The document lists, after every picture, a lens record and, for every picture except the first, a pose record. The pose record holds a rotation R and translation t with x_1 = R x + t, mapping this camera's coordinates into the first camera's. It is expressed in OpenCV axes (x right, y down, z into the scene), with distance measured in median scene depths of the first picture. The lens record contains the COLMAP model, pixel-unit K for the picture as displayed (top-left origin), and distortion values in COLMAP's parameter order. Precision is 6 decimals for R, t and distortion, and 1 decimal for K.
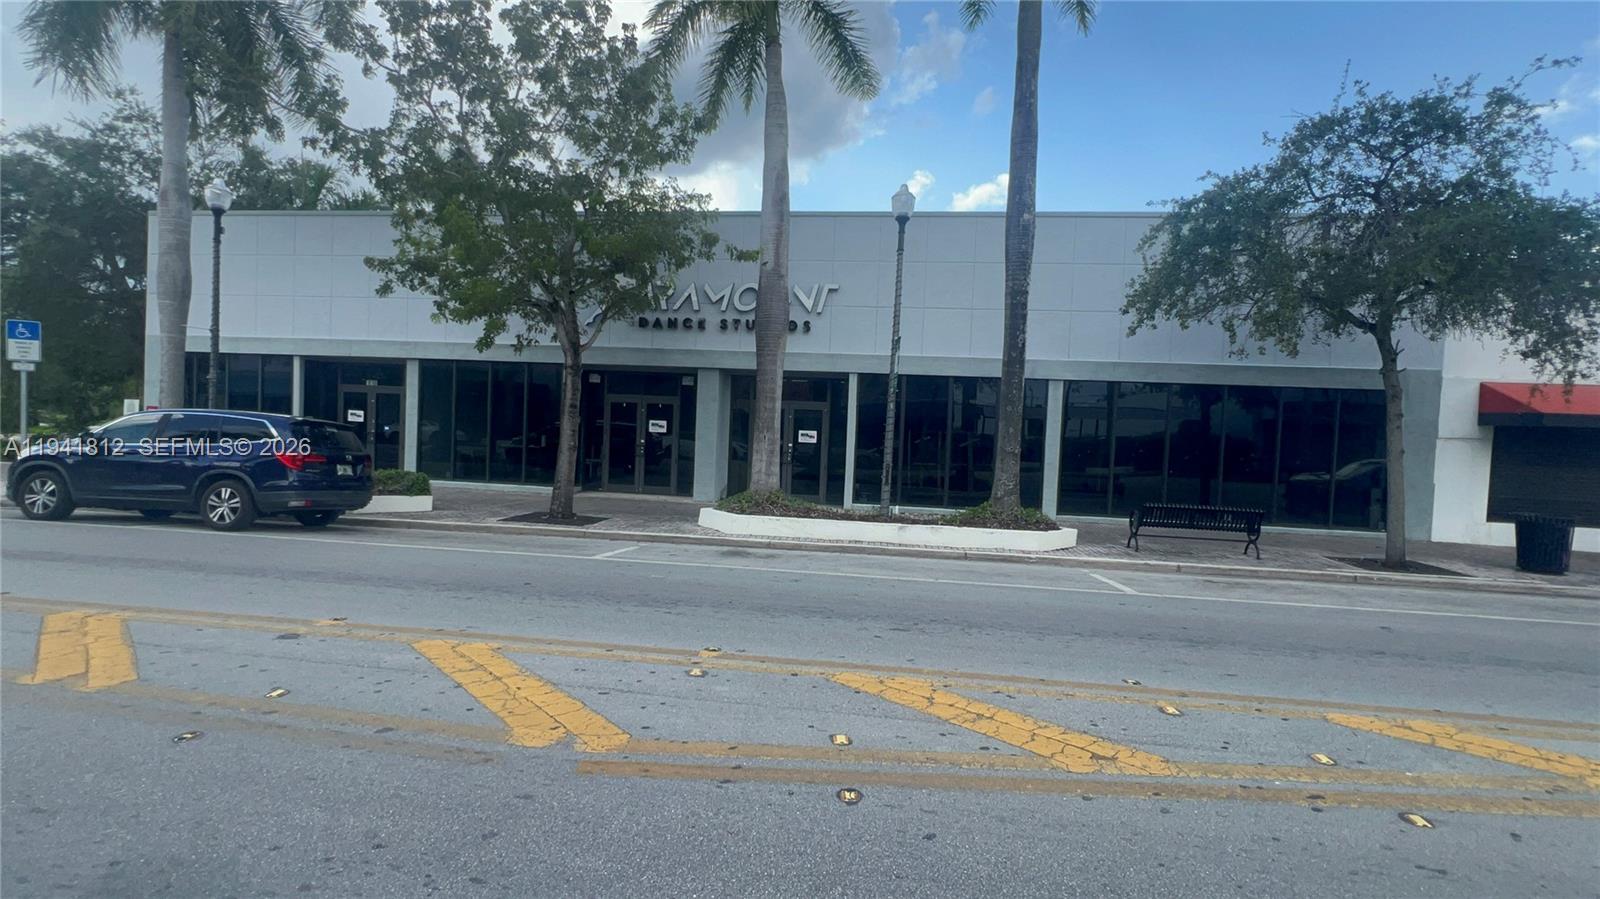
lens RADIAL K [[741.0, 0, 800.0], [0, 741.0, 449.5], [0, 0, 1]] dist [-0.002438, 0.000263]
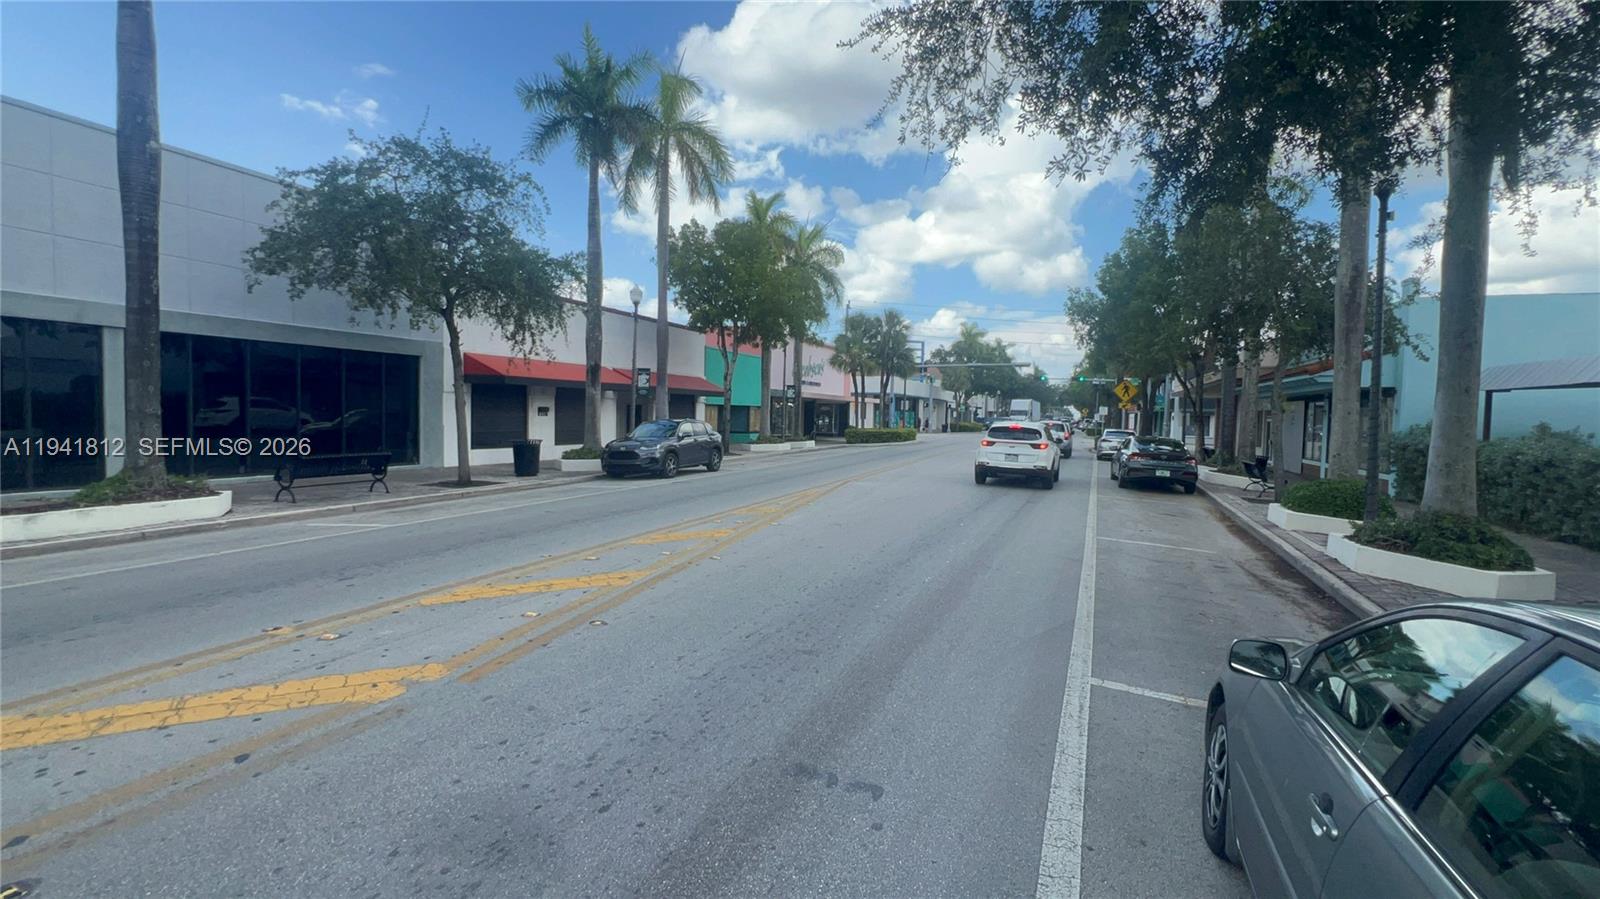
lens RADIAL K [[741.0, 0, 800.0], [0, 741.0, 449.5], [0, 0, 1]] dist [-0.002438, 0.000263]
pose [[0.219602, -0.084765, 0.971900, -0.969681], [0.019390, 0.996401, 0.082521, -0.028227], [-0.975397, 0.000724, 0.220455, 0.142079]]
